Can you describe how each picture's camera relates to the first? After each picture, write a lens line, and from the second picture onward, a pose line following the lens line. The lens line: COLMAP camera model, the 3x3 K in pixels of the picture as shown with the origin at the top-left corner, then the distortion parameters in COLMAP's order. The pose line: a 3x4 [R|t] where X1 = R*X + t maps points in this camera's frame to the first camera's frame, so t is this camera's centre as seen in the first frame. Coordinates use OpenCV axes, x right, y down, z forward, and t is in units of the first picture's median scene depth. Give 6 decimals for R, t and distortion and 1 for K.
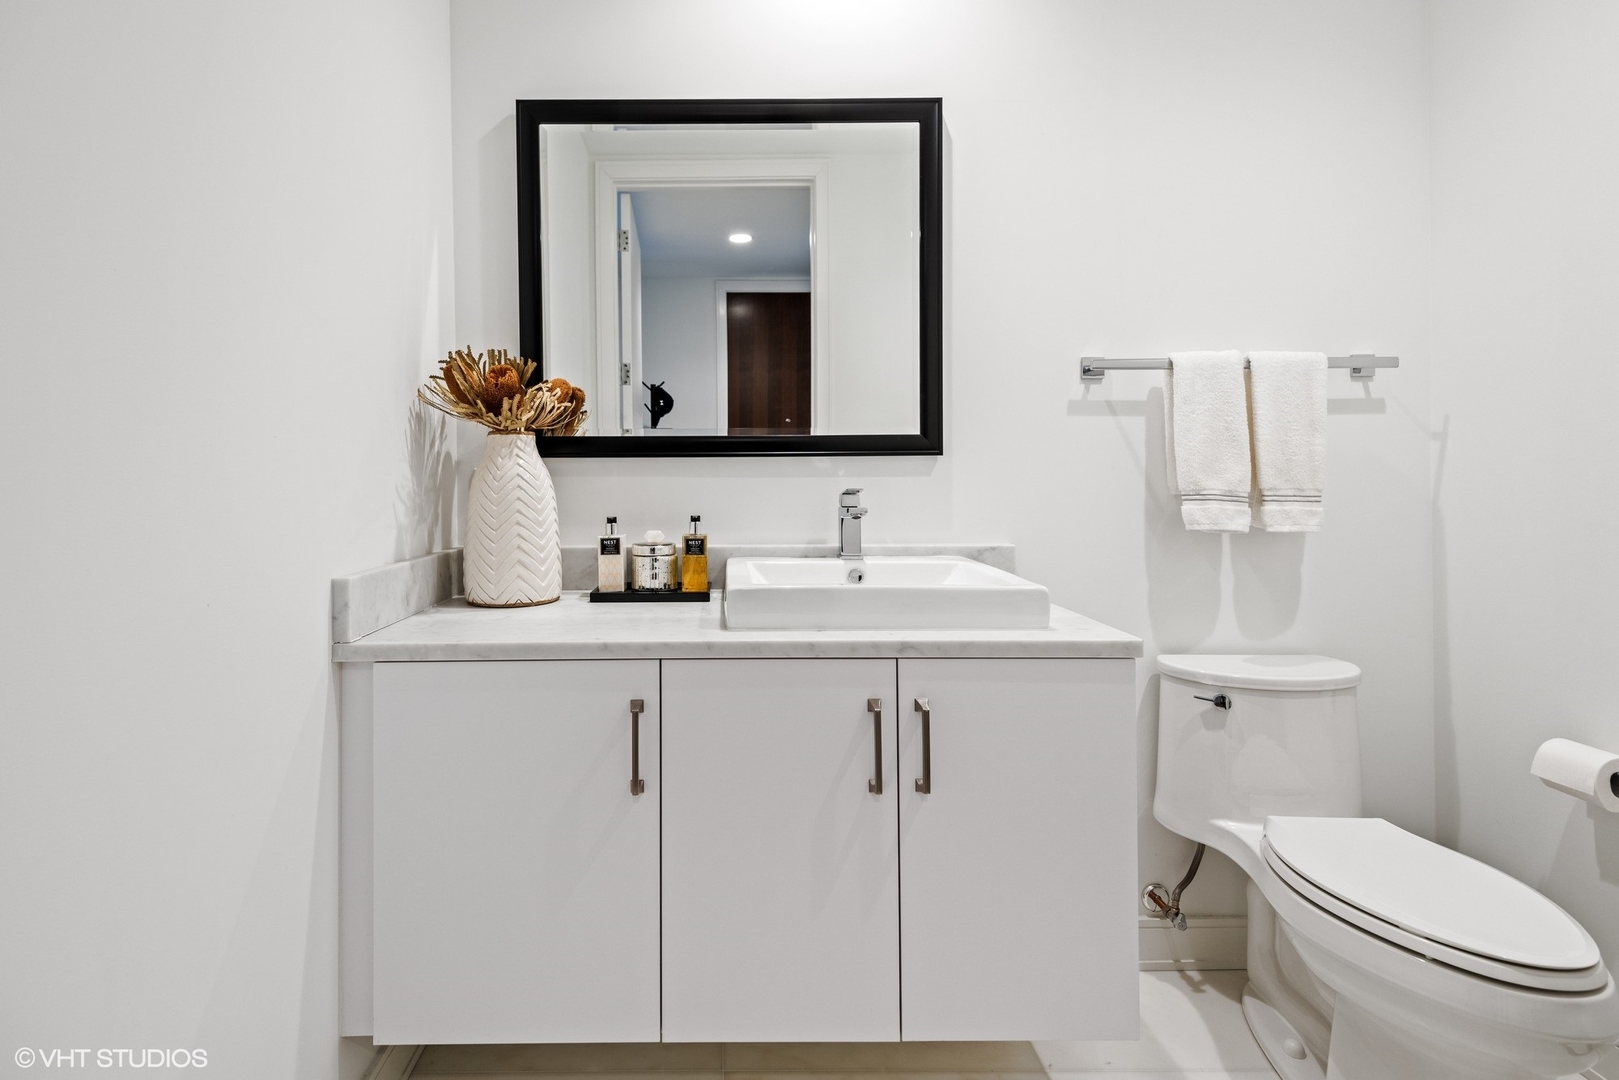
lens RADIAL K [[765.0, 0, 809.7], [0, 765.0, 468.9], [0, 0, 1]] dist [-0.000289, -0.018181]
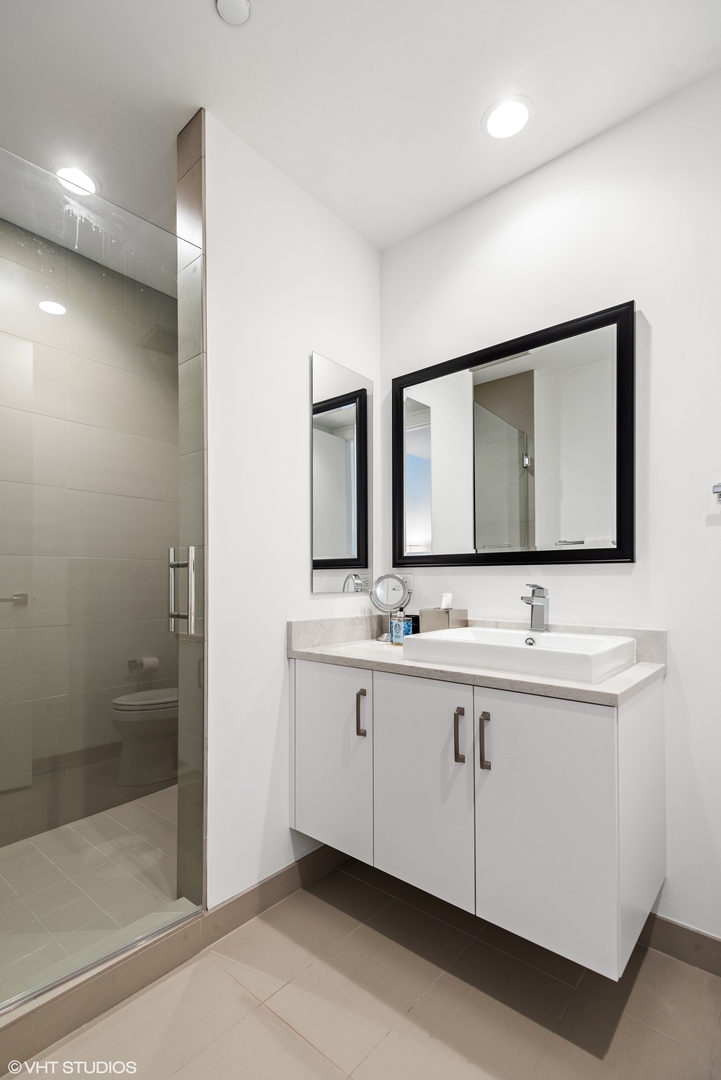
lens RADIAL K [[489.7, 0, 360.9], [0, 489.7, 573.1], [0, 0, 1]] dist [0.029837, -0.017920]
pose [[0.762944, -0.004557, -0.646449, 0.393392], [0.005241, 0.999986, -0.000864, 0.000481], [0.646443, -0.002728, 0.762957, 0.011182]]
